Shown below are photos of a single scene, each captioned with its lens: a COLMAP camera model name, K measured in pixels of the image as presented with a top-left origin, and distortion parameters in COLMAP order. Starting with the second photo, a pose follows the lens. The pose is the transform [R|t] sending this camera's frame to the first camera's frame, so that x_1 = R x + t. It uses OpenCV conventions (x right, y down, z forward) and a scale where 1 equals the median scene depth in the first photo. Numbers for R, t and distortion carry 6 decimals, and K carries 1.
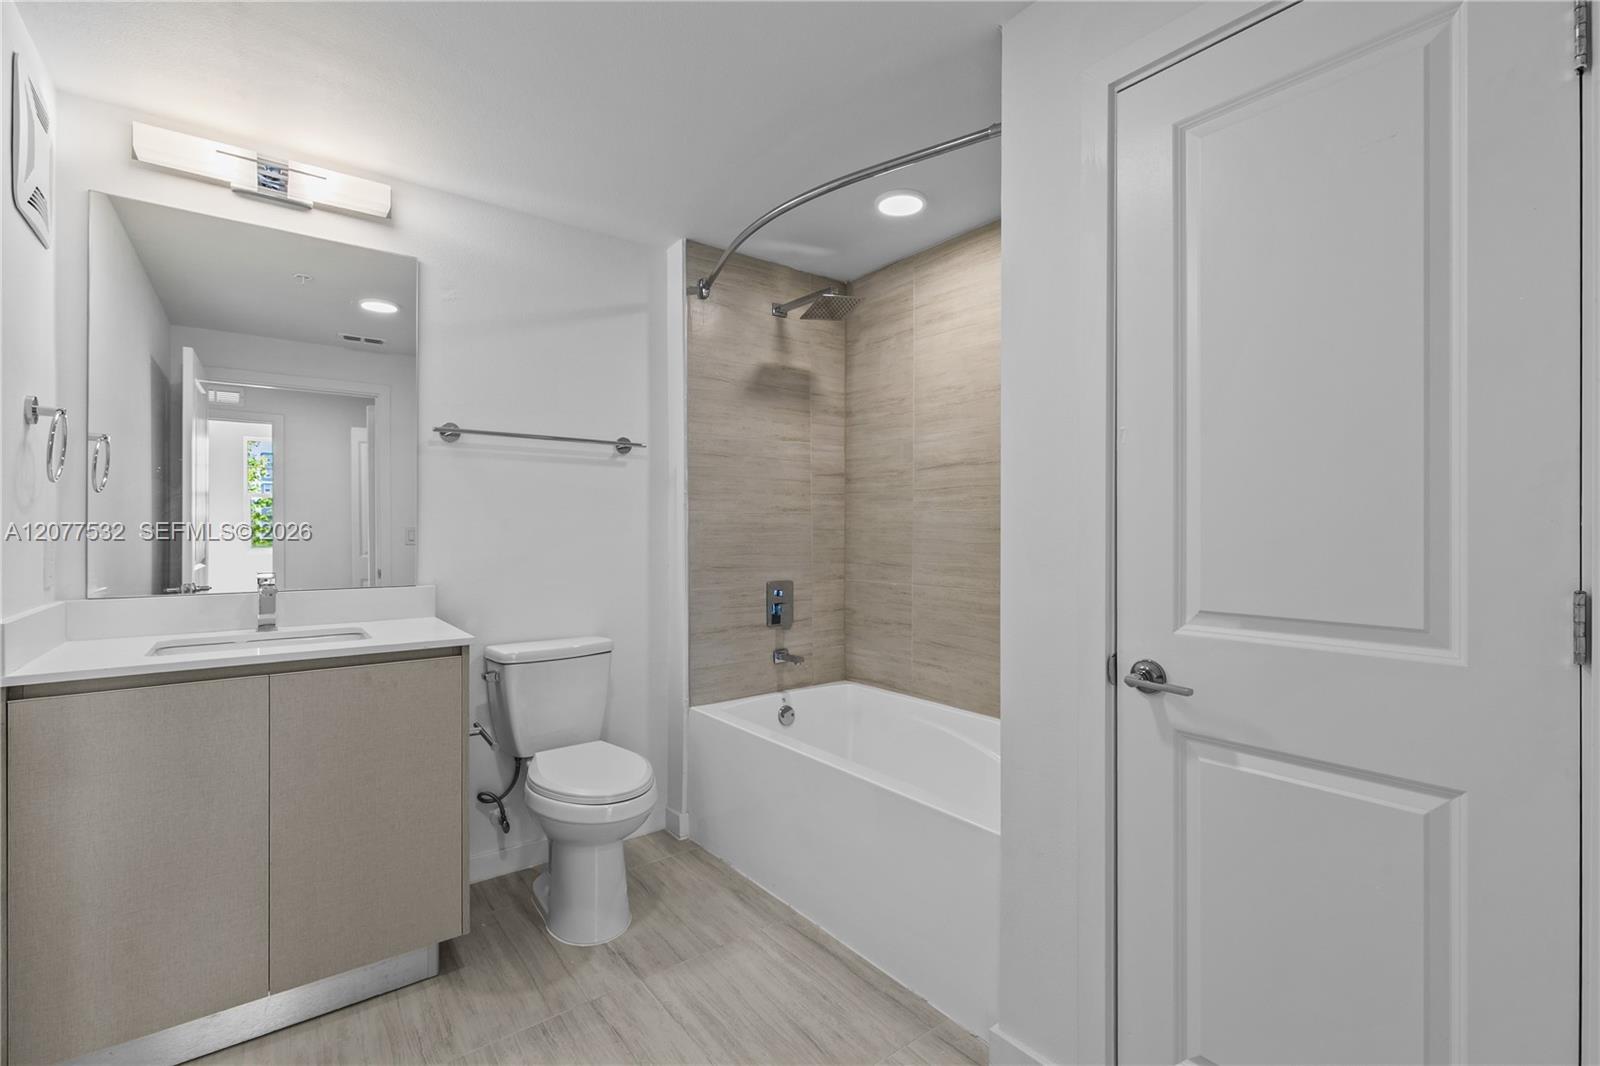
lens RADIAL K [[717.6, 0, 807.5], [0, 717.6, 530.0], [0, 0, 1]] dist [0.004834, -0.000639]
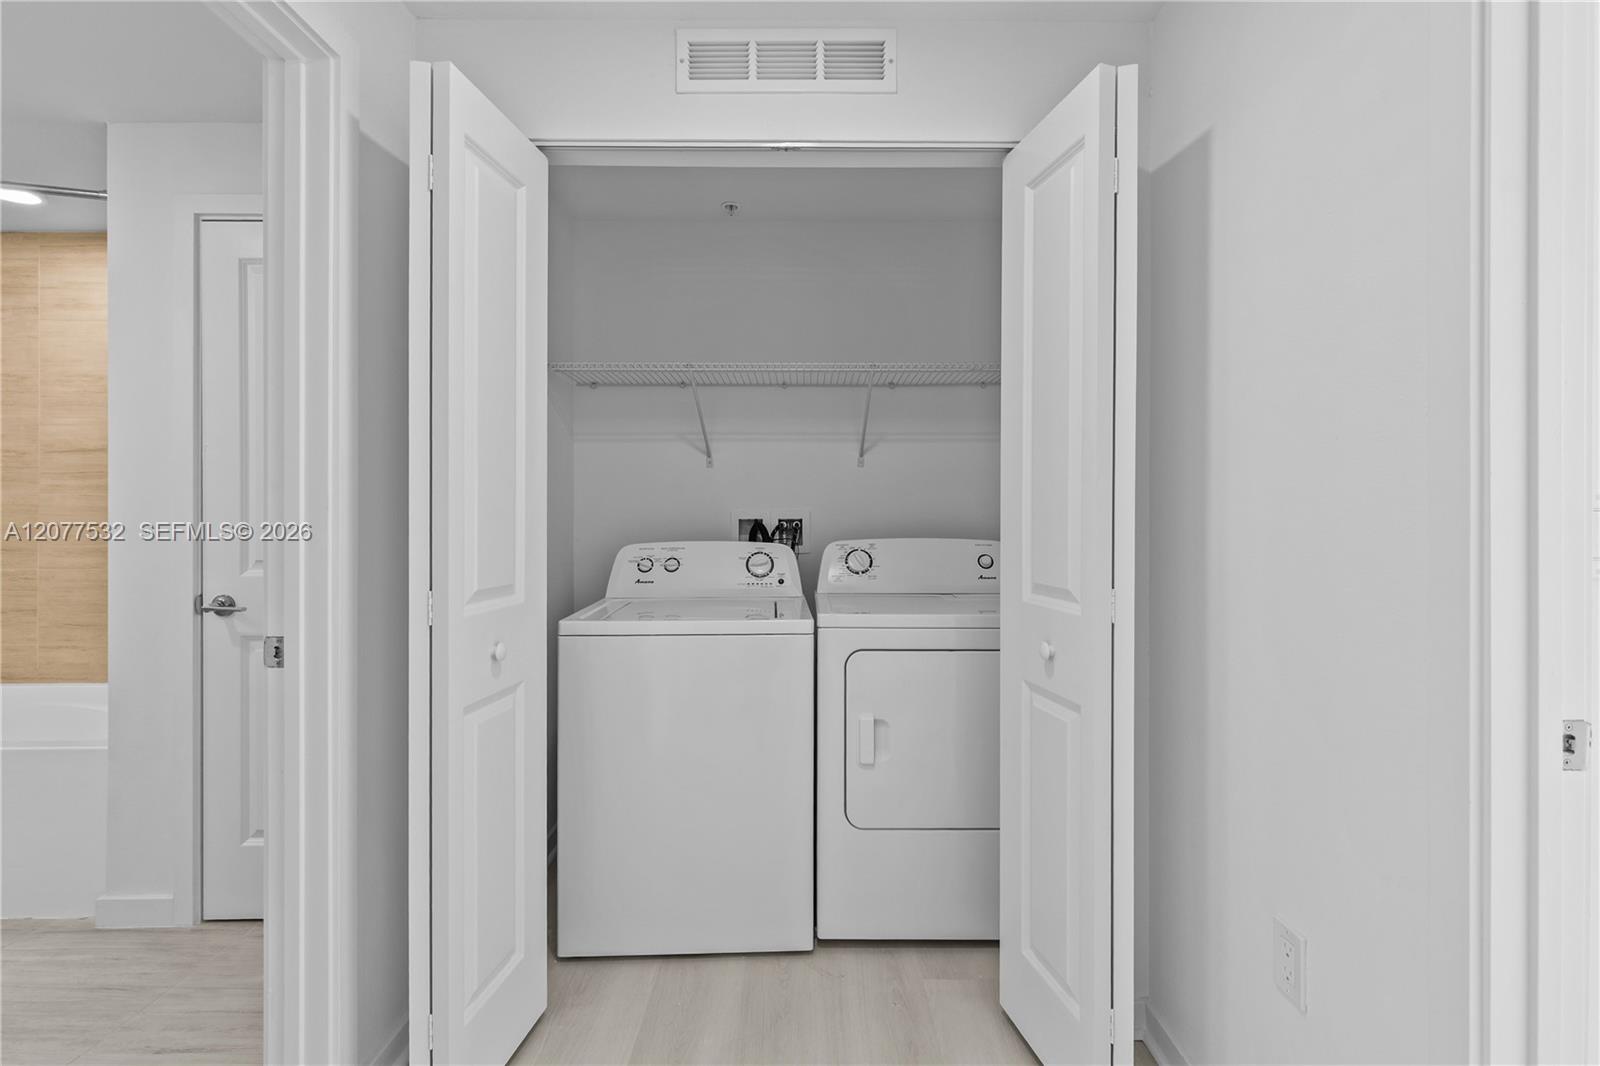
lens RADIAL K [[717.6, 0, 807.5], [0, 717.6, 530.0], [0, 0, 1]] dist [0.004834, -0.000639]
pose [[0.605243, -0.001235, 0.796040, -0.001176], [-0.006608, 0.999957, 0.006576, 0.010180], [-0.796014, -0.009241, 0.605208, -0.455322]]
